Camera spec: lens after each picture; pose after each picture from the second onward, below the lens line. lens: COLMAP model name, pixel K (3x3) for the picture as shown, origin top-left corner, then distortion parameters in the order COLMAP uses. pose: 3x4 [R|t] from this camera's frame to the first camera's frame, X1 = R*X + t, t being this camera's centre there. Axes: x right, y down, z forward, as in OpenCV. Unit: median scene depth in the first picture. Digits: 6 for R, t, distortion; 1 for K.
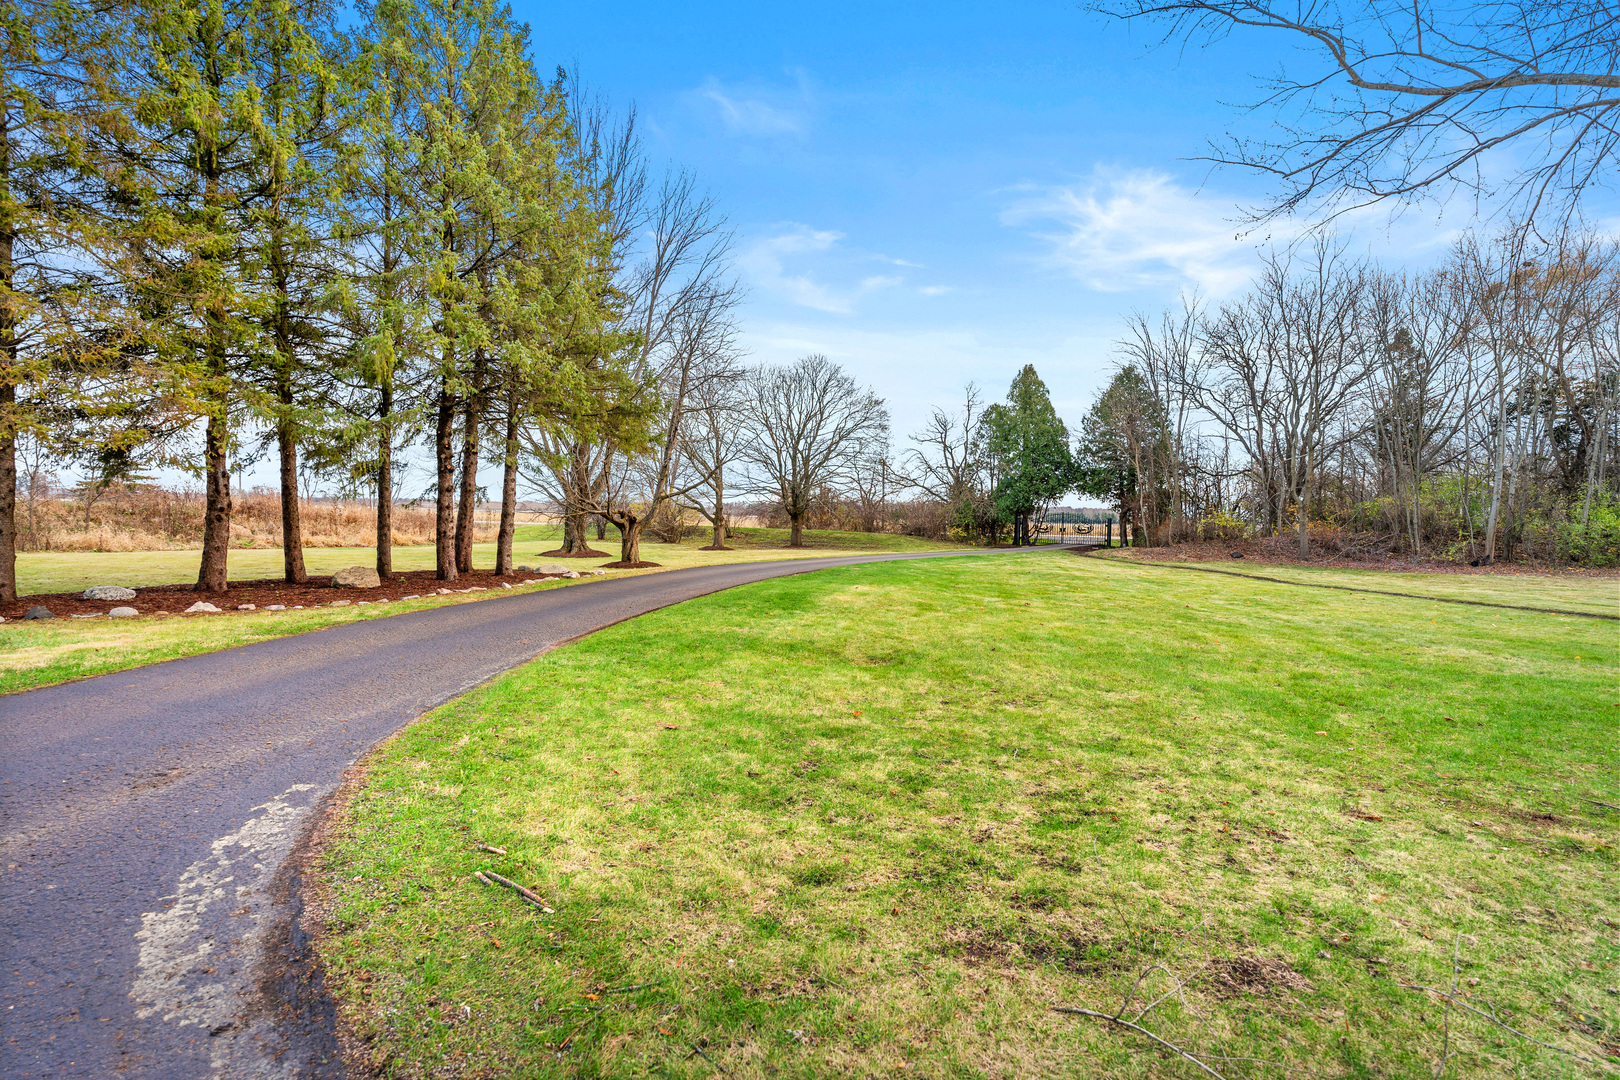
lens RADIAL K [[871.3, 0, 801.2], [0, 871.3, 529.9], [0, 0, 1]] dist [-0.001437, -0.001458]
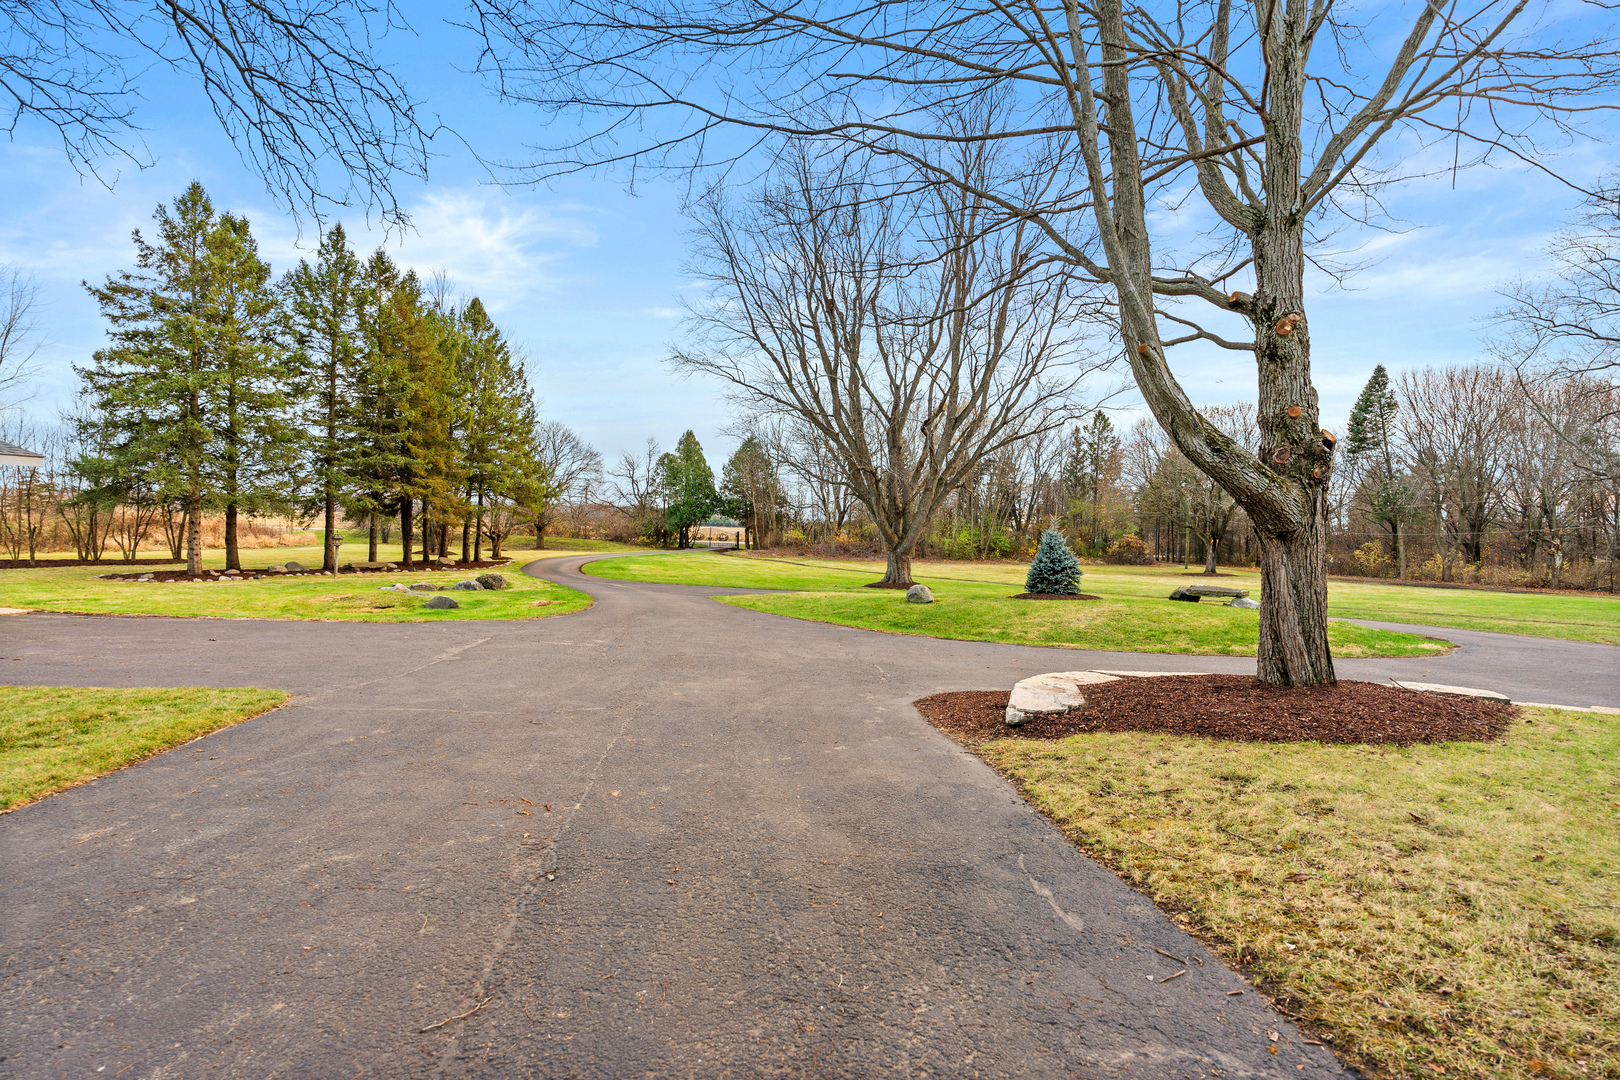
lens RADIAL K [[871.3, 0, 811.2], [0, 871.3, 537.2], [0, 0, 1]] dist [-0.001437, -0.001458]
pose [[0.916673, 0.008183, 0.399554, -0.154671], [-0.010998, 0.999928, 0.004753, -0.011009], [-0.399487, -0.008751, 0.916697, -0.493987]]
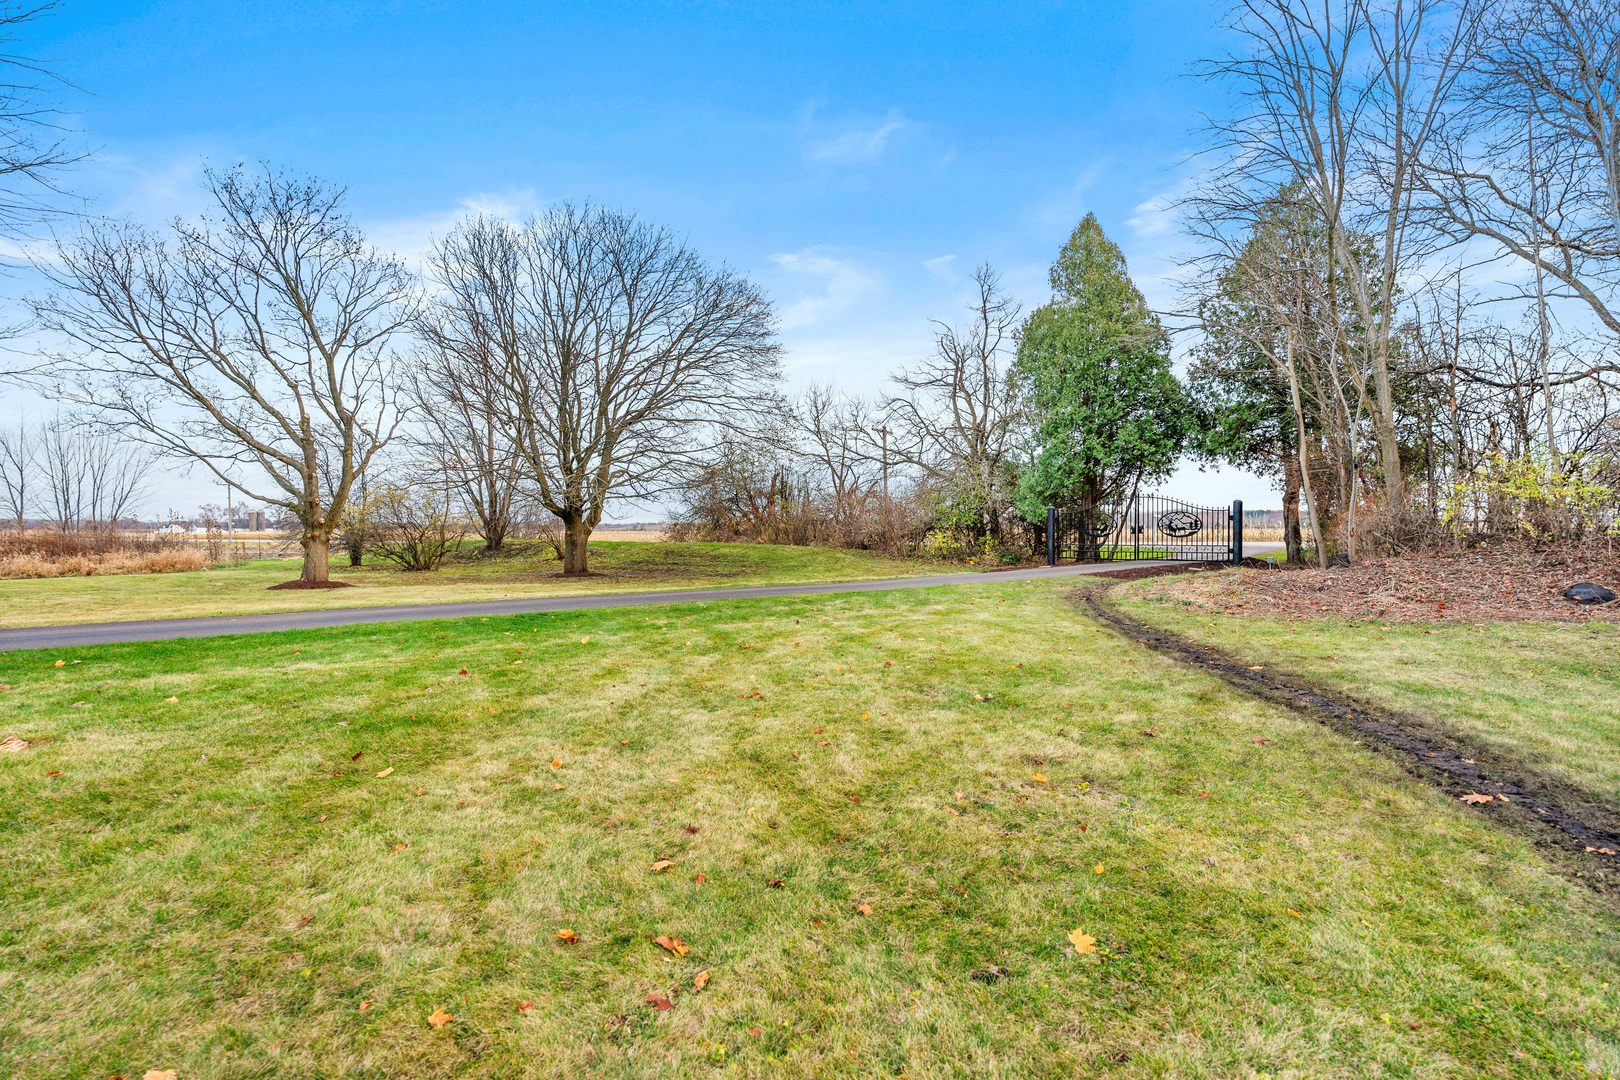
lens RADIAL K [[871.3, 0, 803.3], [0, 871.3, 546.0], [0, 0, 1]] dist [-0.001437, -0.001458]
pose [[0.969032, -0.025126, -0.245655, 0.220459], [0.025141, 0.999679, -0.003076, 0.005098], [0.245654, -0.003196, 0.969352, 0.455008]]
